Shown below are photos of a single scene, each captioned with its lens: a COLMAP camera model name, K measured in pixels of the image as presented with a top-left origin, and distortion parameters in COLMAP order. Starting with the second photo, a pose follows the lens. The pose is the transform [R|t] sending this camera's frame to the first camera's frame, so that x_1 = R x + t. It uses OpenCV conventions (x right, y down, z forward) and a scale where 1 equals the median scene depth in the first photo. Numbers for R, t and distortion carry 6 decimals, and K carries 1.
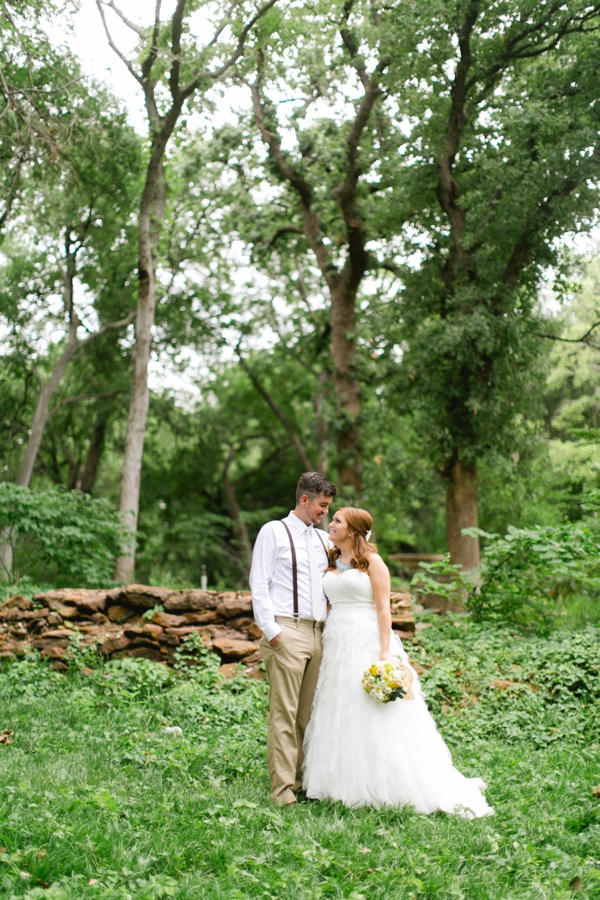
lens RADIAL K [[1289.9, 0, 294.0], [0, 1289.9, 450.3], [0, 0, 1]] dist [0.010250, 0.028314]
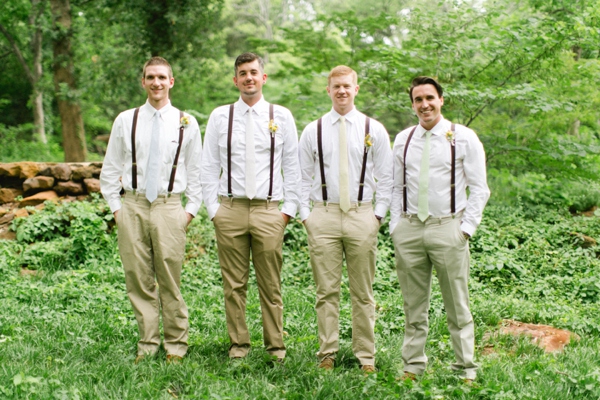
lens RADIAL K [[859.9, 0, 299.3], [0, 859.9, 195.3], [0, 0, 1]] dist [0.010250, 0.028314]
pose [[0.946647, -0.016154, 0.321866, -0.026194], [-0.030357, 0.989832, 0.138963, 0.024119], [-0.320839, -0.141320, 0.936532, 0.194600]]
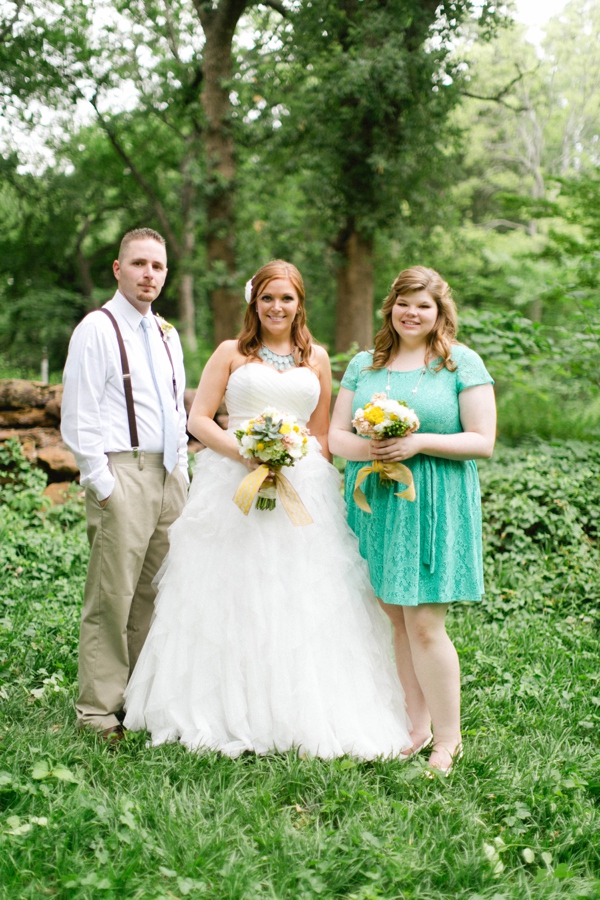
lens RADIAL K [[1289.9, 0, 294.0], [0, 1289.9, 450.3], [0, 0, 1]] dist [0.010250, 0.028314]
pose [[0.993664, 0.023208, 0.109967, 0.001057], [-0.040861, 0.986090, 0.161111, 0.021738], [-0.104698, -0.164584, 0.980791, 0.249493]]
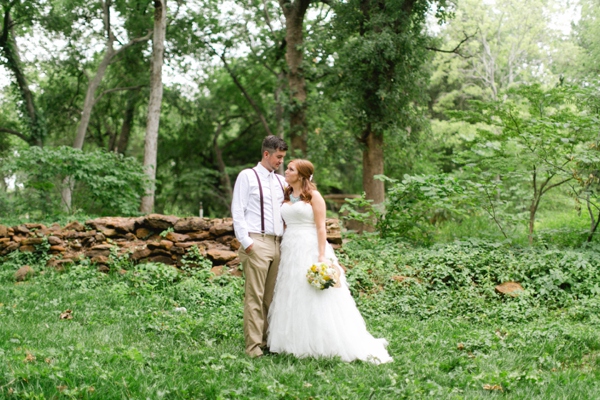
lens RADIAL K [[859.9, 0, 299.3], [0, 859.9, 195.3], [0, 0, 1]] dist [0.010250, 0.028314]
pose [[0.999038, -0.002013, 0.043807, 0.000396], [-0.001457, 0.996871, 0.079031, 0.004207], [-0.043829, -0.079019, 0.995909, 0.007087]]
